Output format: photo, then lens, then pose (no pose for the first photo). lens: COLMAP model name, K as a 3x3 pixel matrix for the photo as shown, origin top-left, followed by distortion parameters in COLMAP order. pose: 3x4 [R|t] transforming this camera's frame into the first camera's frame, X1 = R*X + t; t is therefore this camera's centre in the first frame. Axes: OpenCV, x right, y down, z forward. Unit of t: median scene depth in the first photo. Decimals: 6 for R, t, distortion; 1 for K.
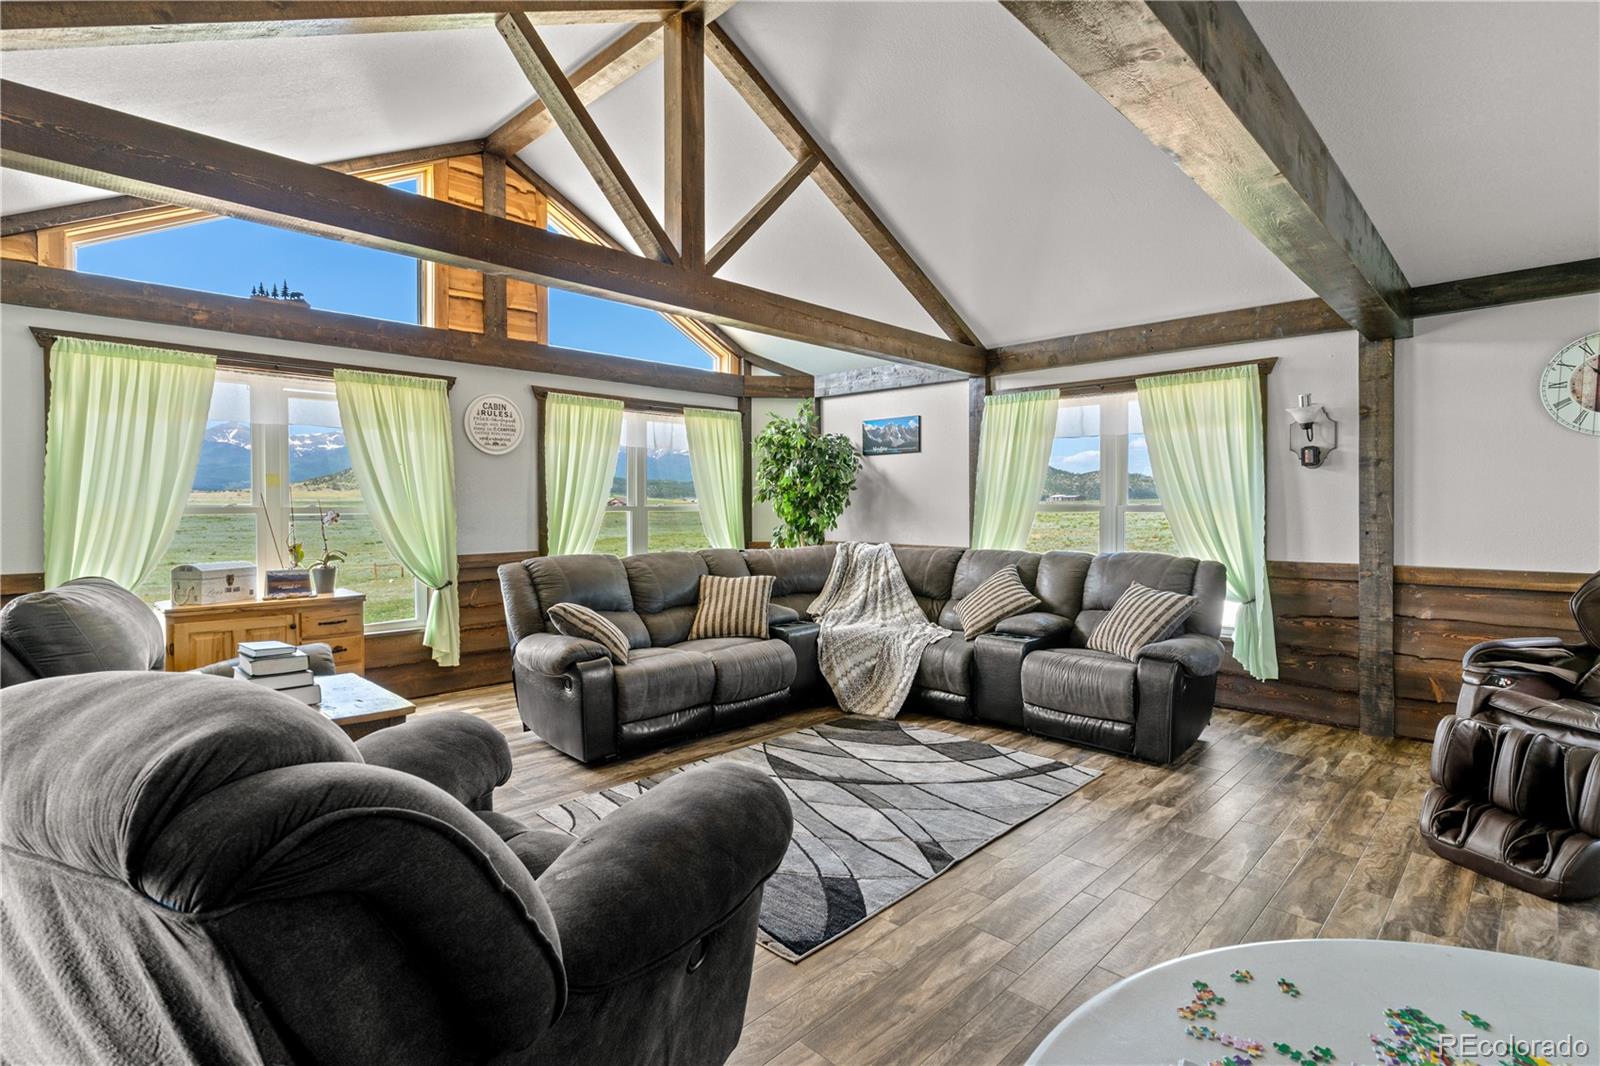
lens RADIAL K [[774.0, 0, 802.3], [0, 774.0, 517.9], [0, 0, 1]] dist [0.000872, -0.001233]
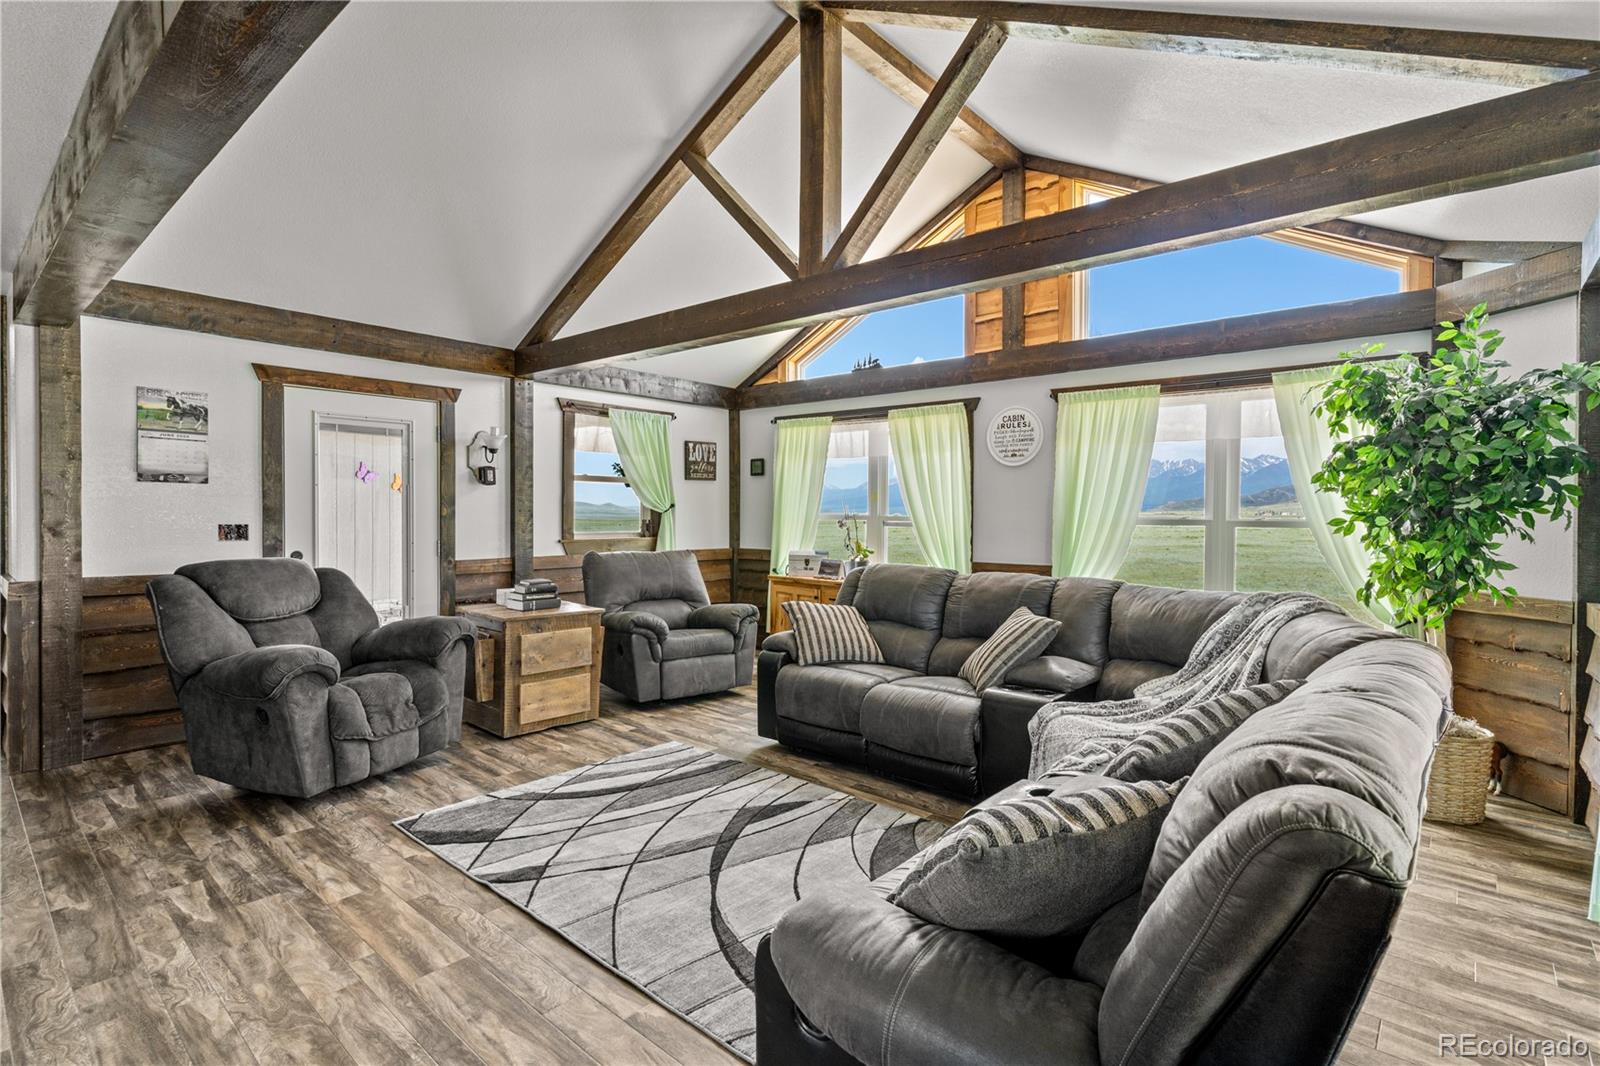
lens RADIAL K [[774.0, 0, 802.3], [0, 774.0, 526.9], [0, 0, 1]] dist [0.000872, -0.001233]
pose [[0.043811, 0.020686, -0.998826, 0.613956], [-0.022965, 0.999542, 0.019694, -0.016491], [0.998776, 0.022075, 0.044266, 0.702011]]
